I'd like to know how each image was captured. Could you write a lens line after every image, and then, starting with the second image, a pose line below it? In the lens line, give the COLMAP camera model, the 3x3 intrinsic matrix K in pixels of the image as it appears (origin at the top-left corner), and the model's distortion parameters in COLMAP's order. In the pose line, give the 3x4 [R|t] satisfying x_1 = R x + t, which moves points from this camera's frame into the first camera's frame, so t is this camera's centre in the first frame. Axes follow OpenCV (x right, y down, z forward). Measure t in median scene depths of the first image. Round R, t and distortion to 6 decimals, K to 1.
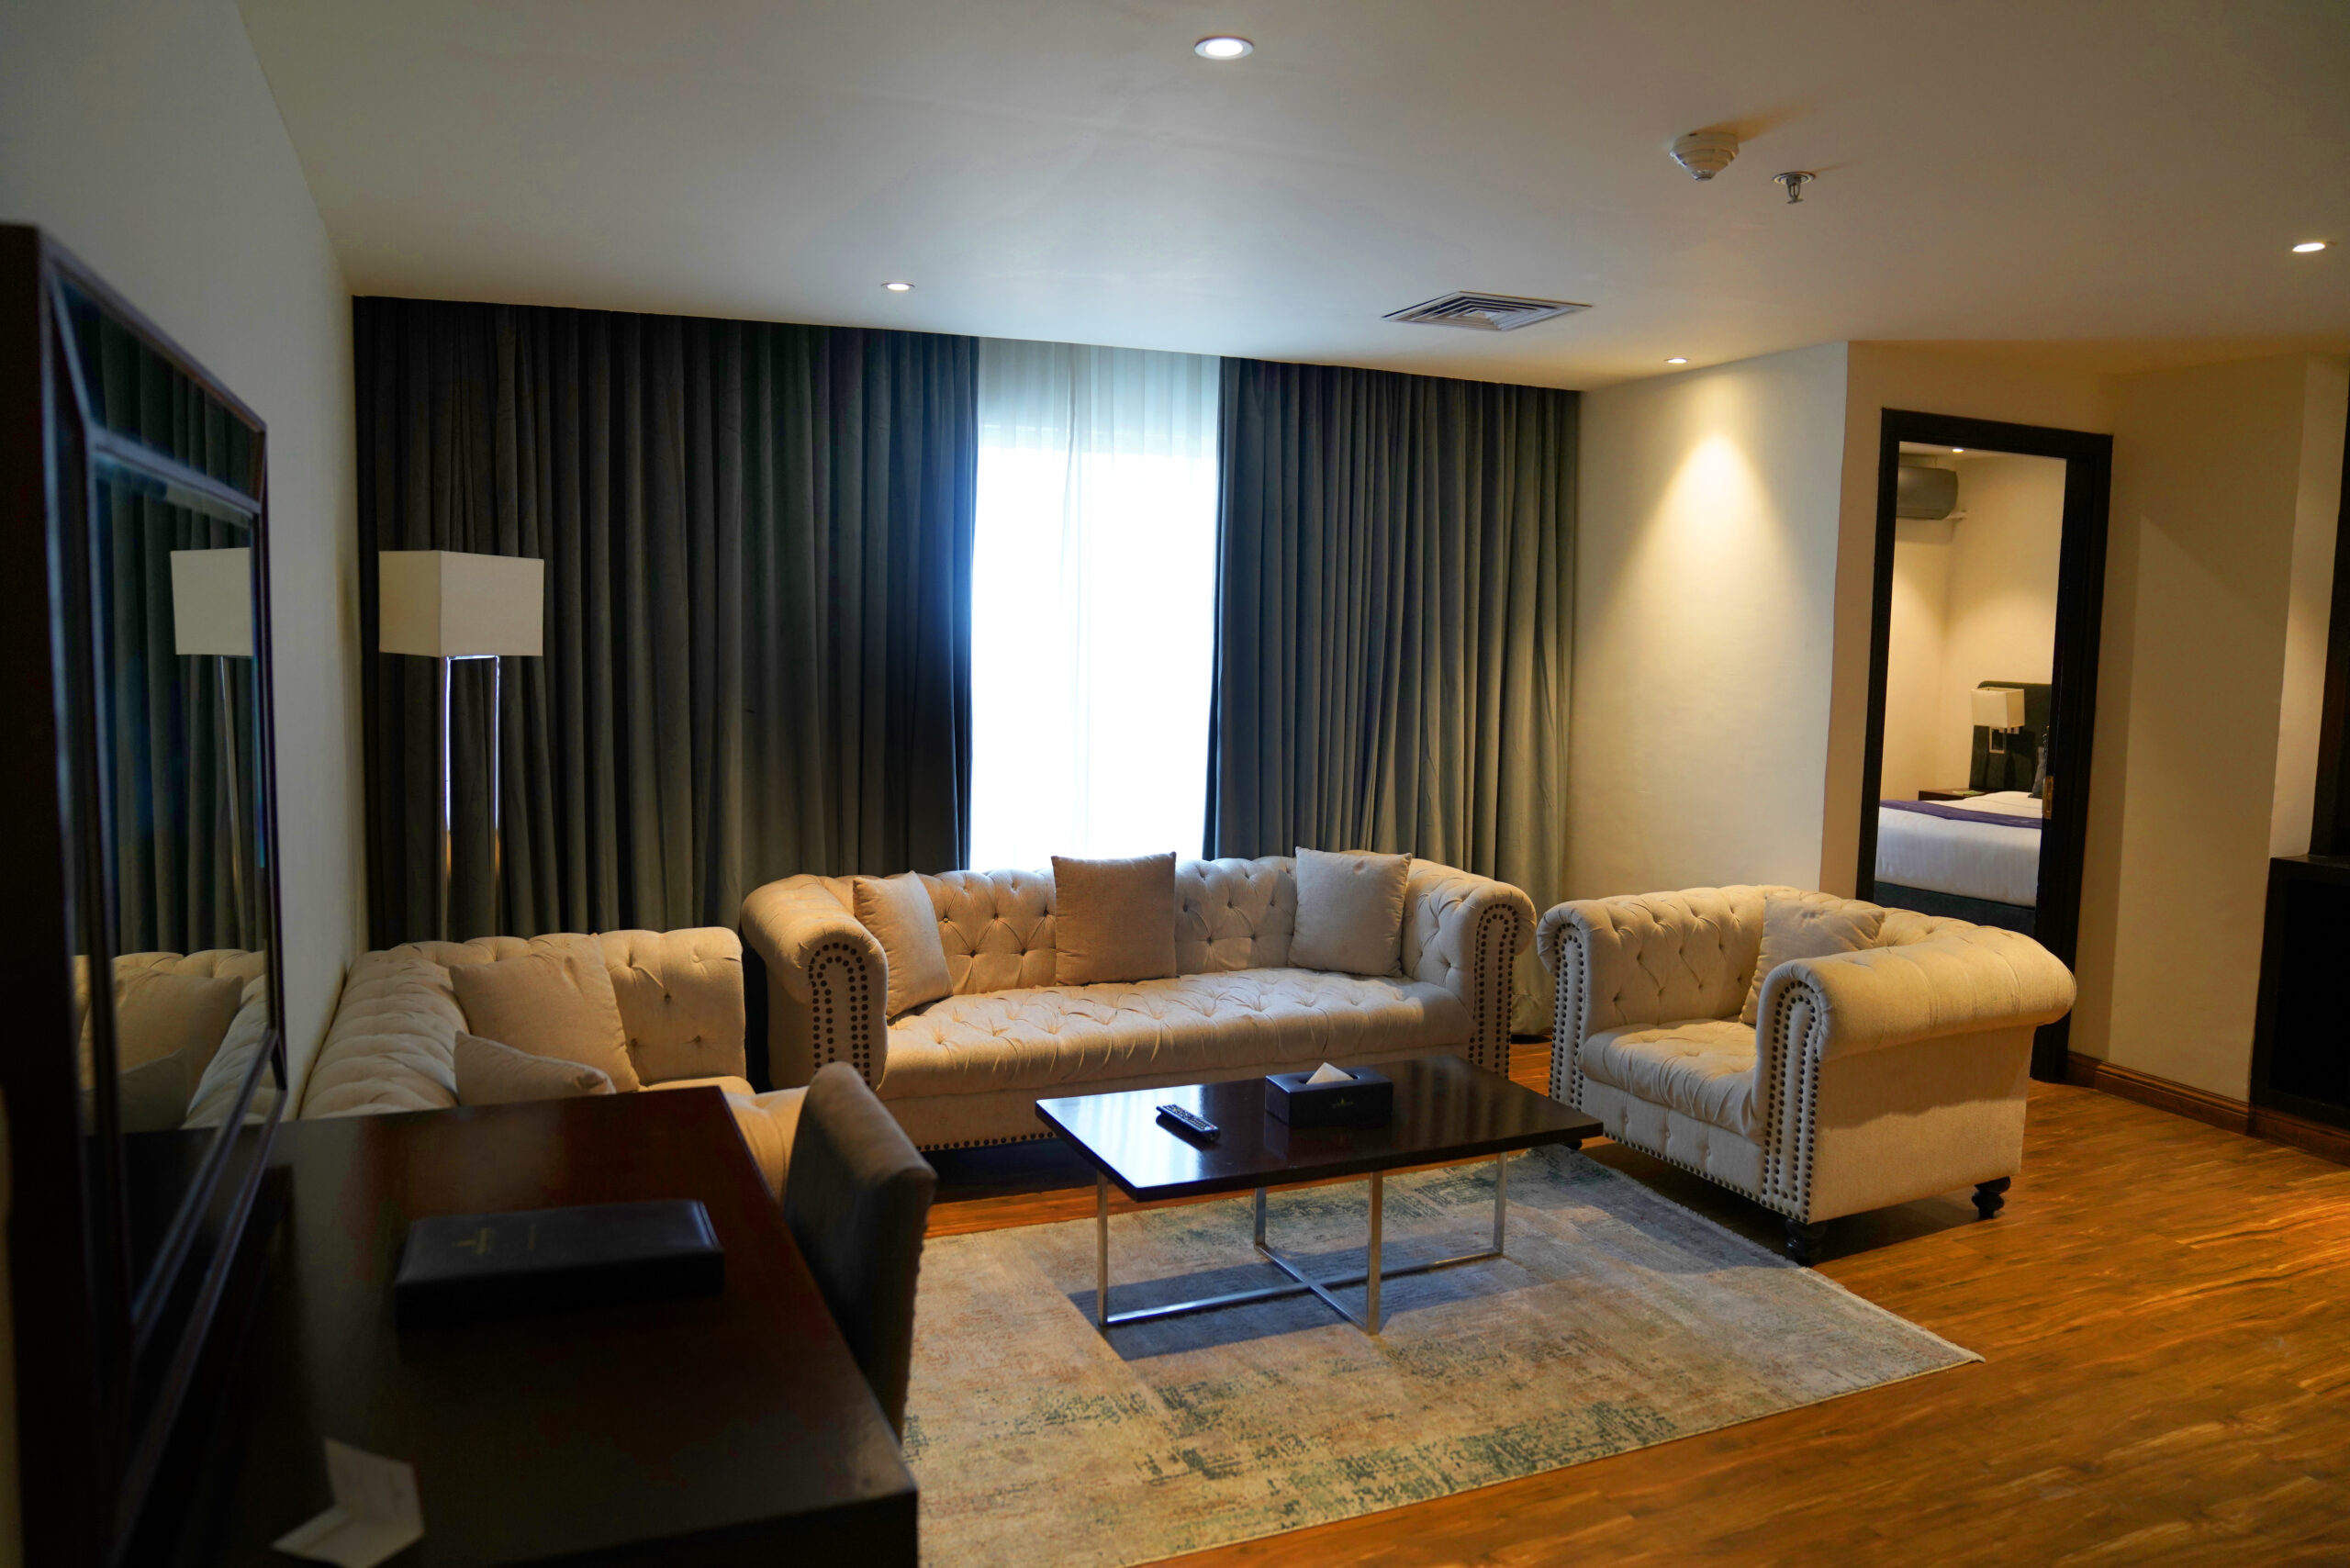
lens RADIAL K [[1613.5, 0, 1168.8], [0, 1613.5, 787.9], [0, 0, 1]] dist [-0.135045, 0.105234]
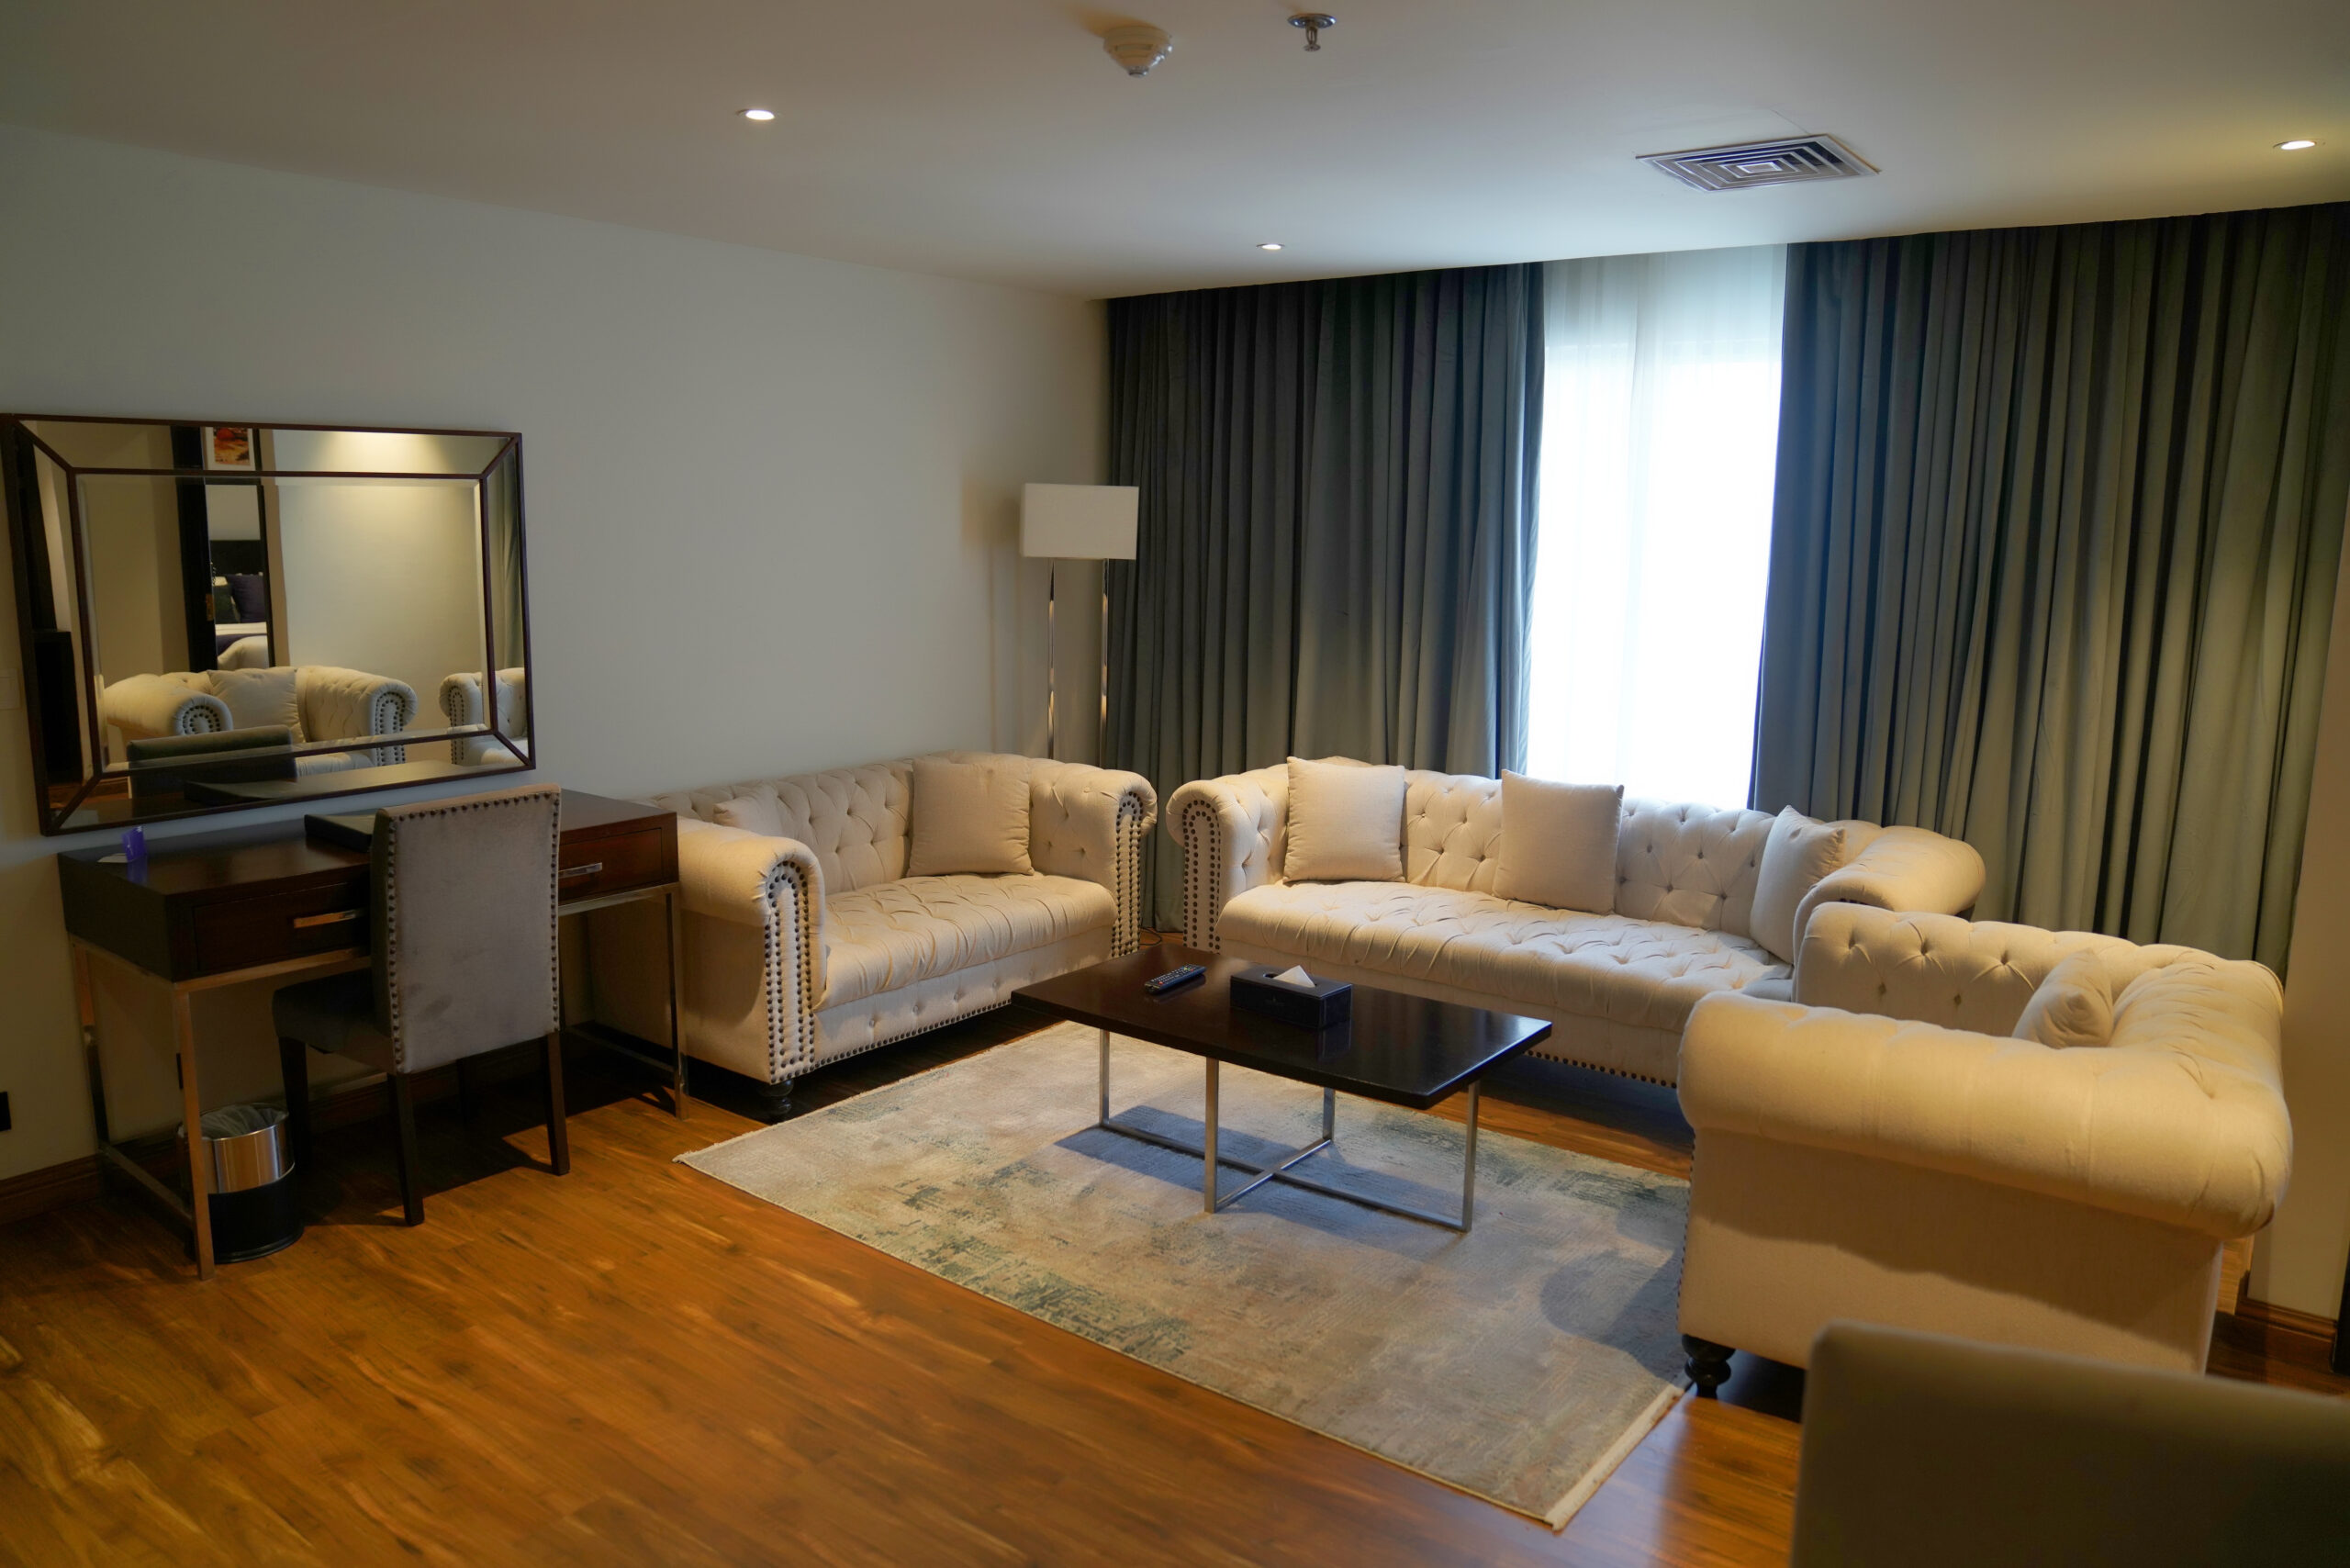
lens RADIAL K [[1613.5, 0, 1168.8], [0, 1613.5, 787.9], [0, 0, 1]] dist [-0.135045, 0.105234]
pose [[0.493078, 0.136465, -0.859216, 0.841001], [-0.097069, 0.990084, 0.101545, -0.035282], [0.864553, 0.033333, 0.501435, 0.364766]]
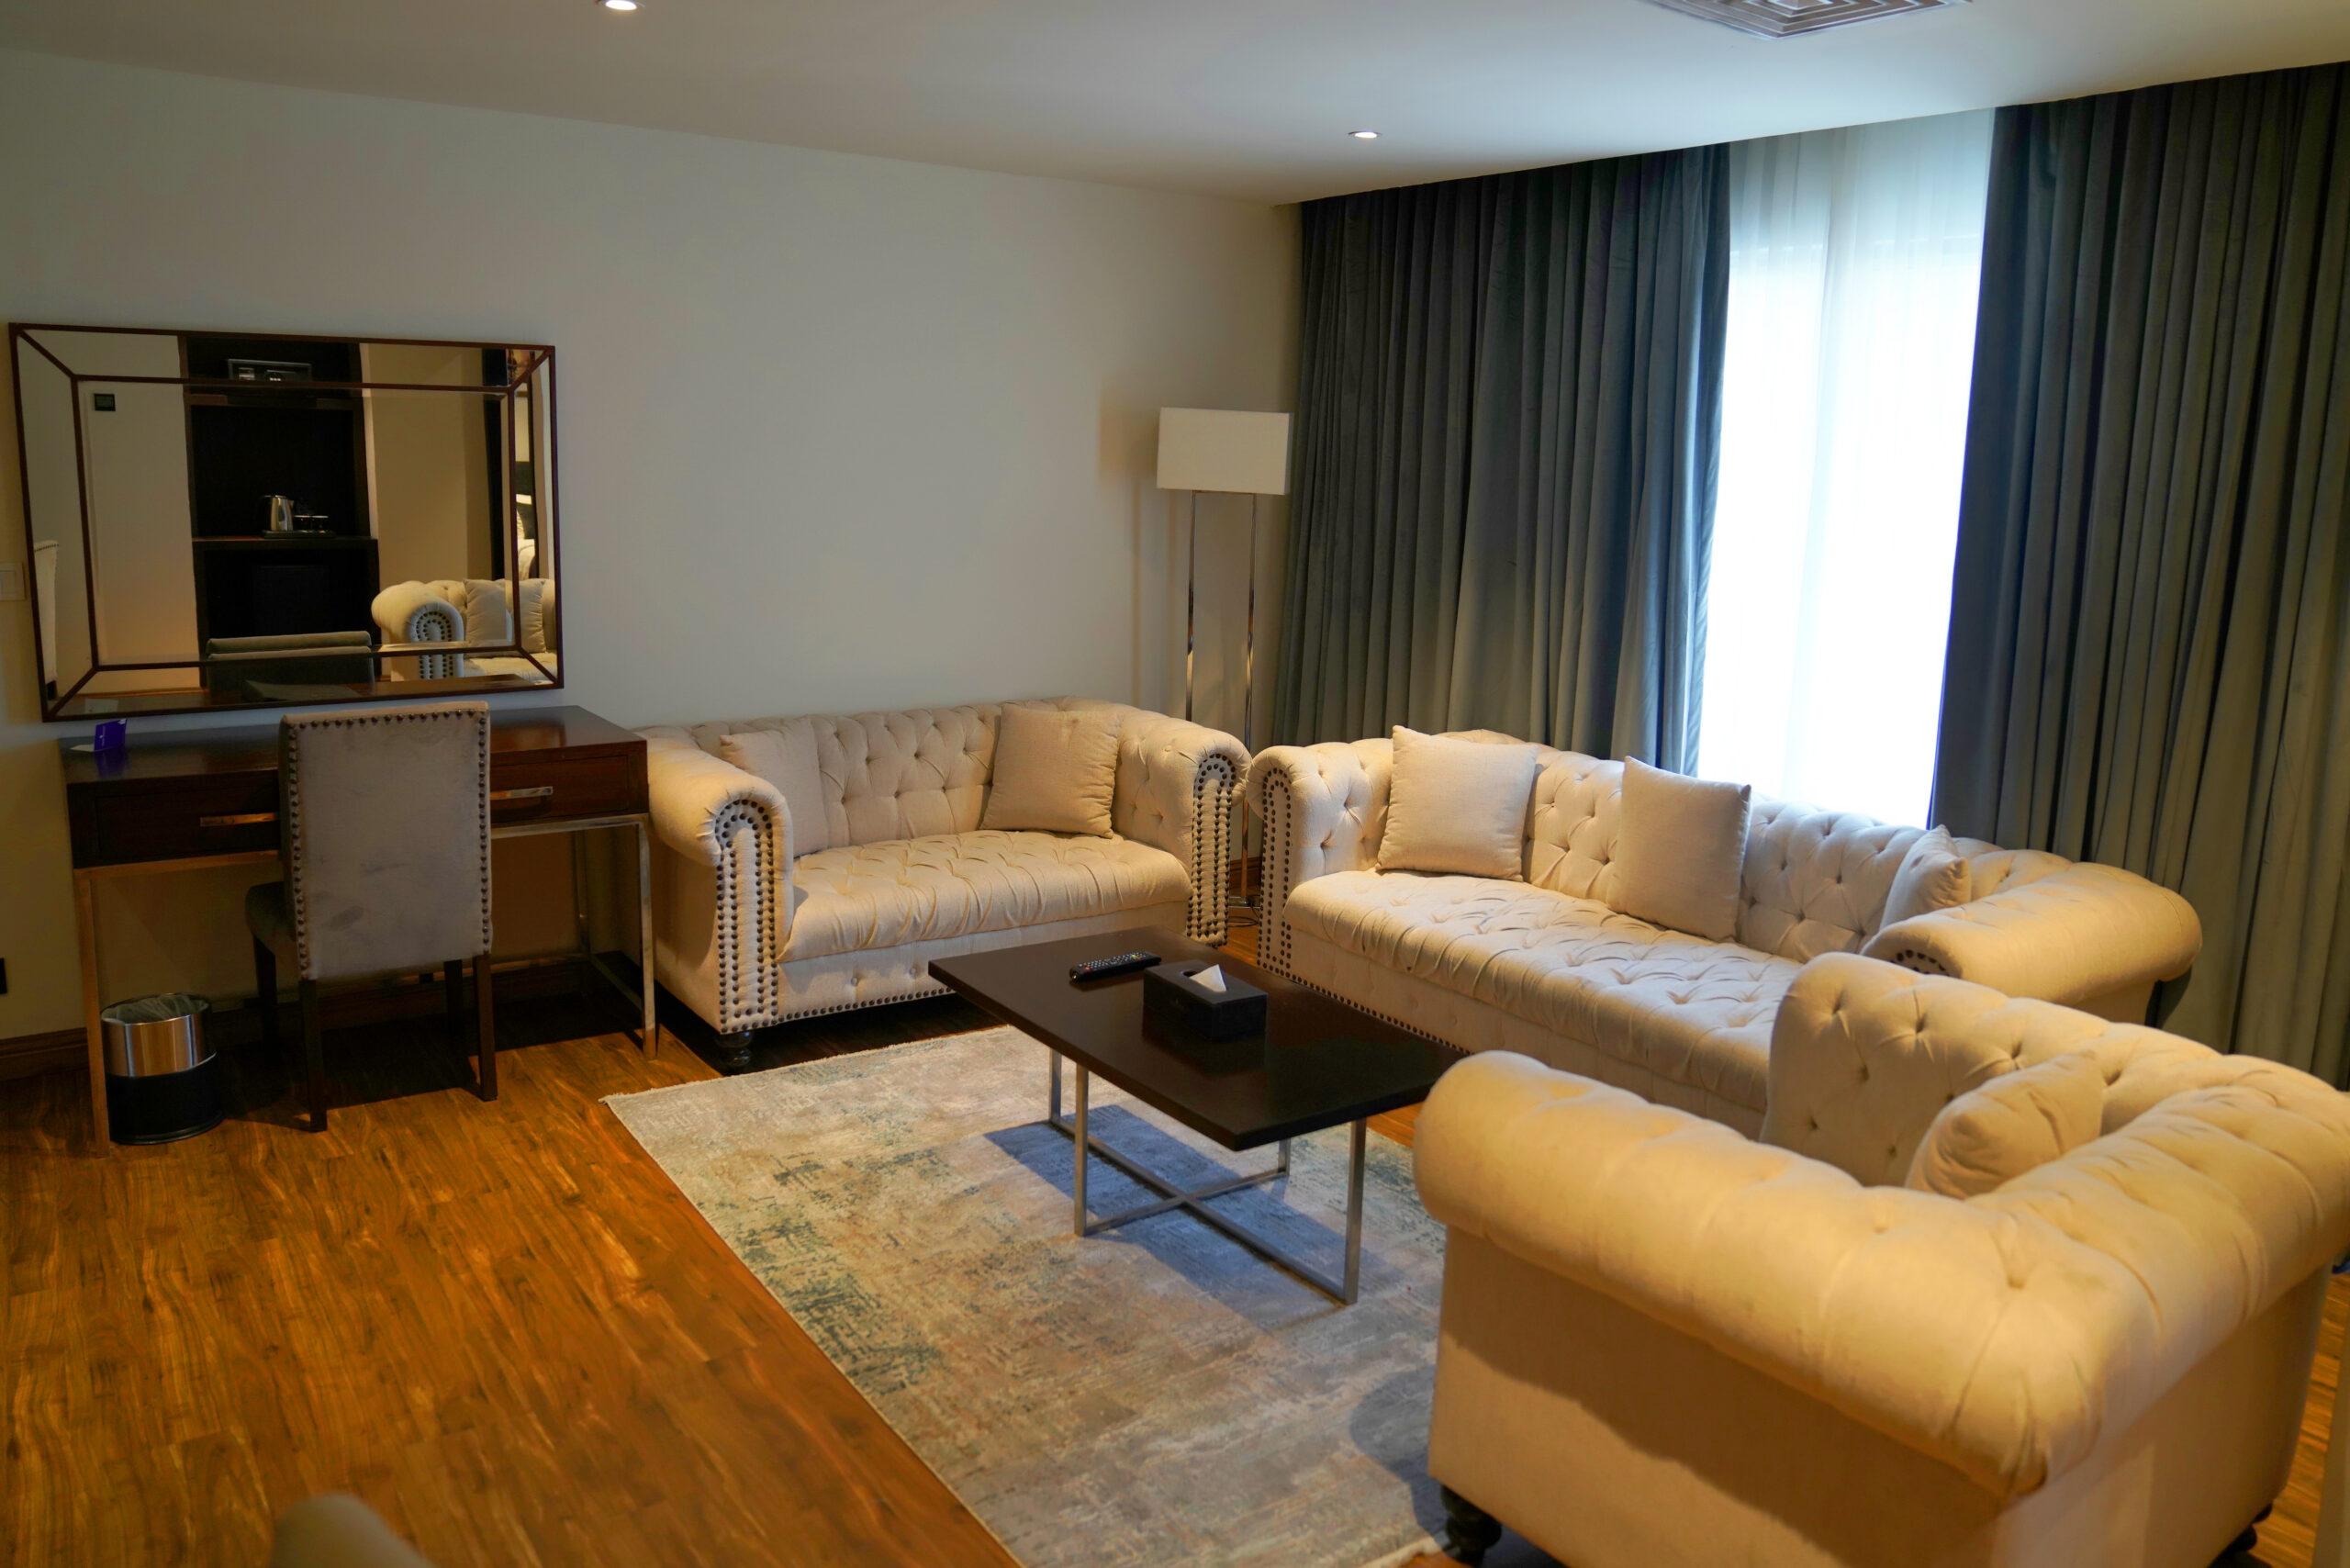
lens RADIAL K [[1719.2, 0, 1224.9], [0, 1719.2, 748.2], [0, 0, 1]] dist [-0.133827, 0.099895]
pose [[0.228851, 0.161115, -0.960036, 0.892765], [-0.130392, 0.982395, 0.133785, -0.066265], [0.964689, 0.094564, 0.245831, 0.686206]]
